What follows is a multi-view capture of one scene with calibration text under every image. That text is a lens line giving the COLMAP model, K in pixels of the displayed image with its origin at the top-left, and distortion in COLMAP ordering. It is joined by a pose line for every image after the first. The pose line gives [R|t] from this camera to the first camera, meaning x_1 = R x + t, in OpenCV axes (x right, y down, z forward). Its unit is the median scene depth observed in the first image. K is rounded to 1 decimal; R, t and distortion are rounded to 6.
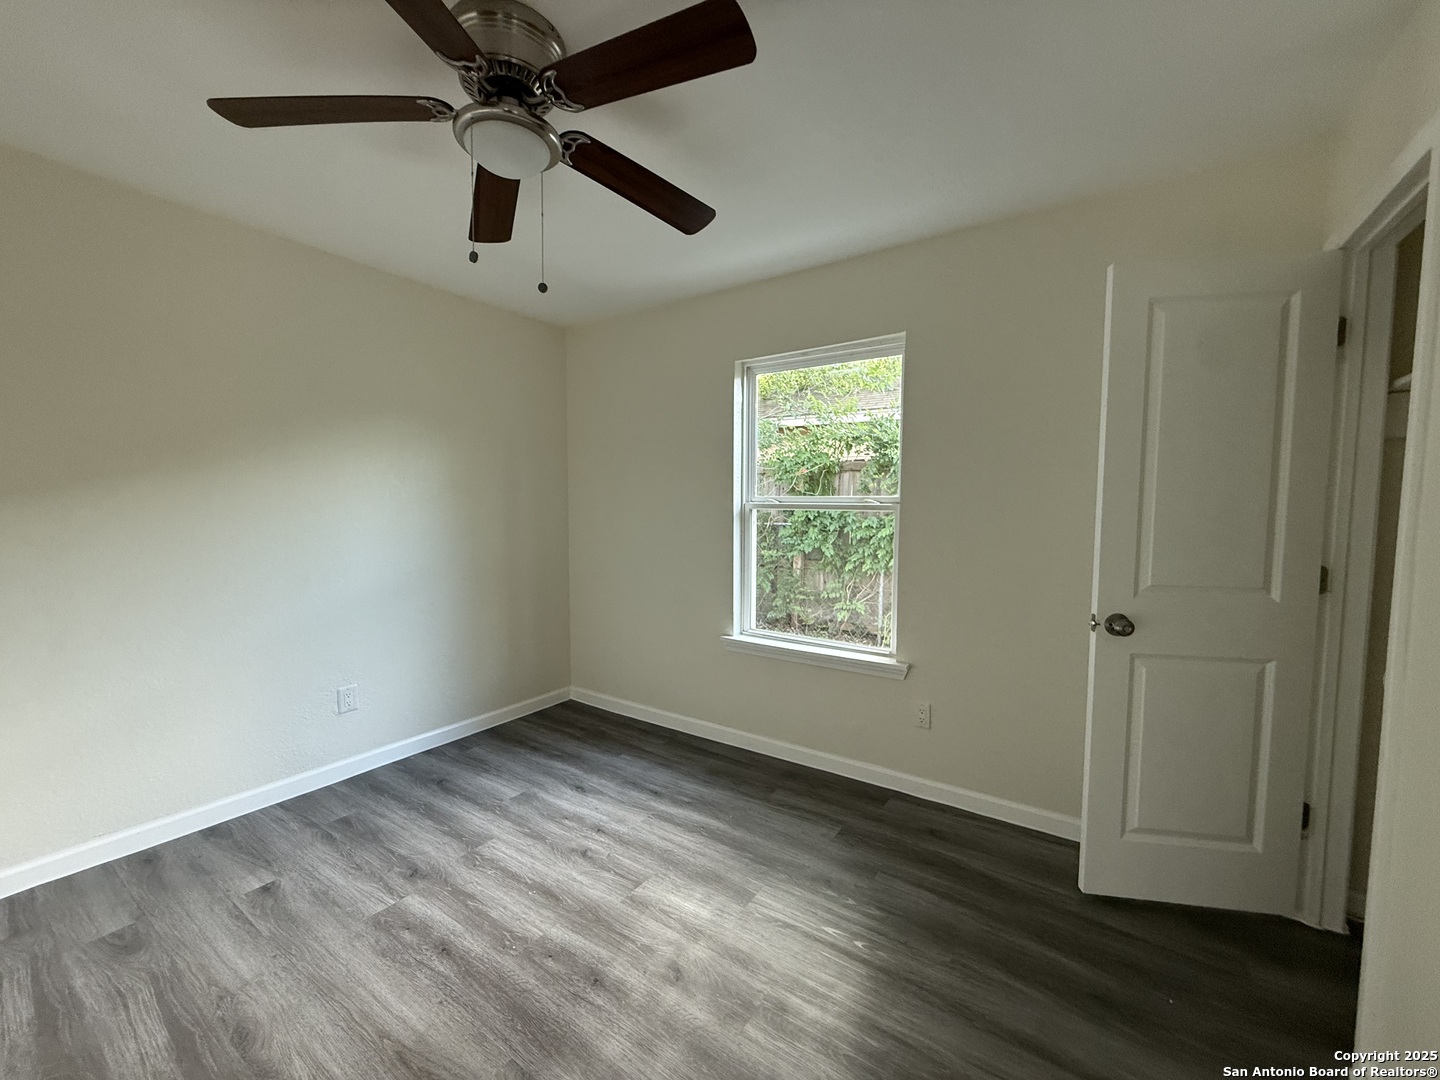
lens RADIAL K [[573.0, 0, 713.2], [0, 573.0, 539.0], [0, 0, 1]] dist [-0.001127, 0.000442]
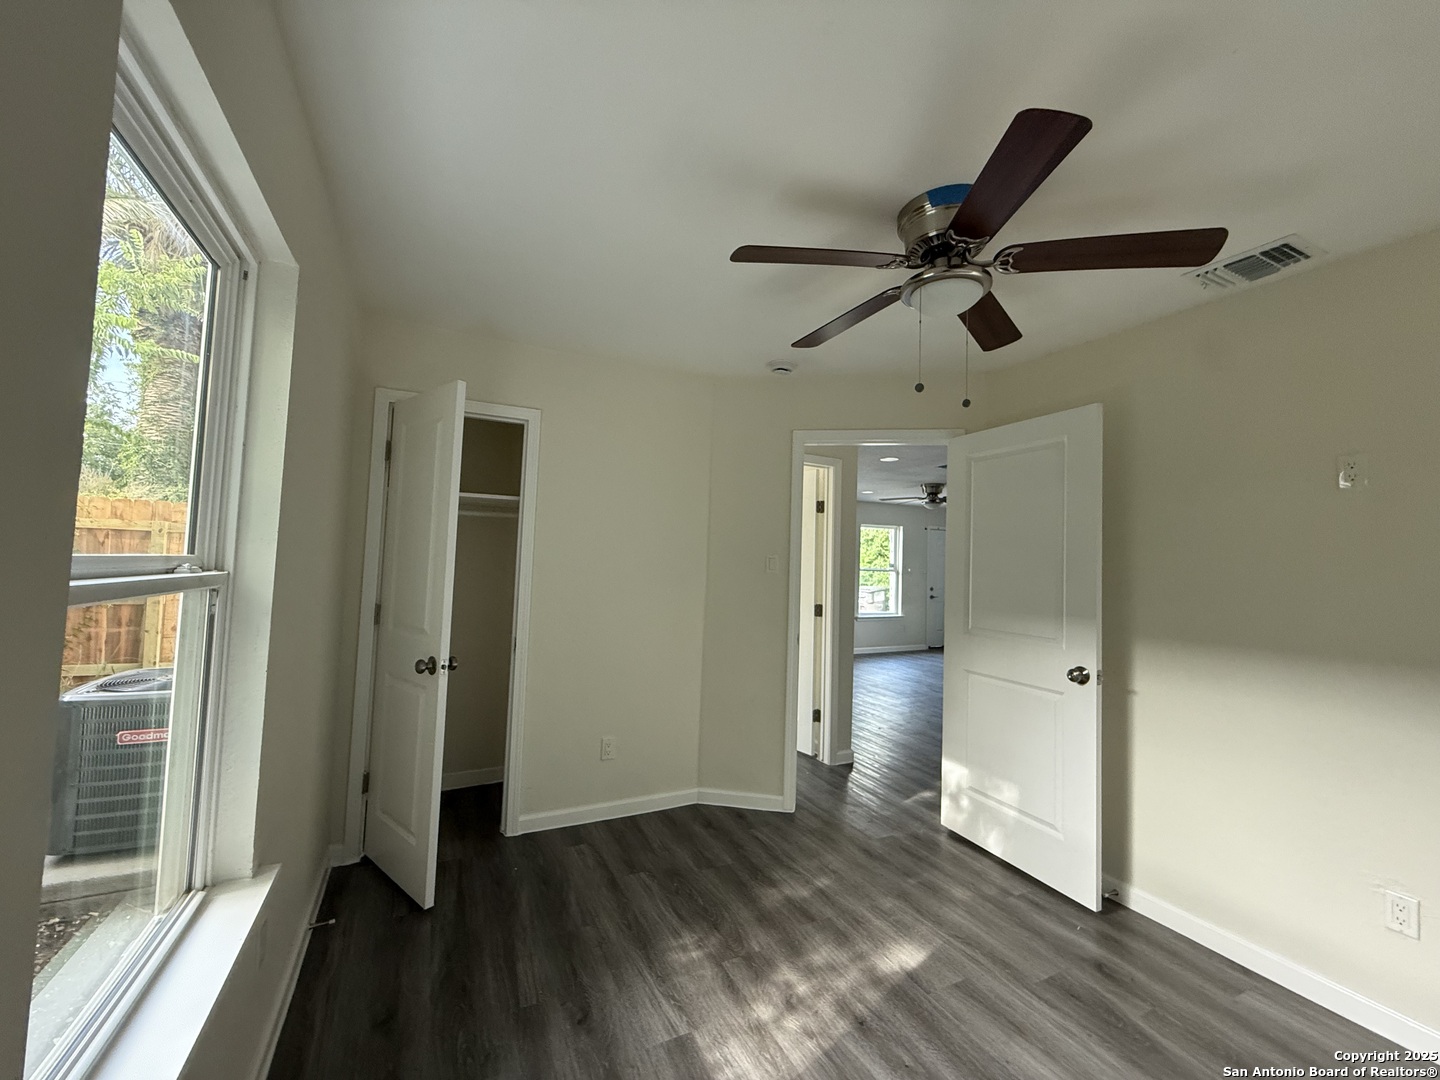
lens RADIAL K [[573.0, 0, 713.2], [0, 573.0, 539.0], [0, 0, 1]] dist [-0.001127, 0.000442]
pose [[-0.867166, -0.014287, 0.497815, -0.481428], [-0.009028, 0.999875, 0.012968, -0.168675], [-0.497938, 0.006751, -0.867186, 2.043404]]
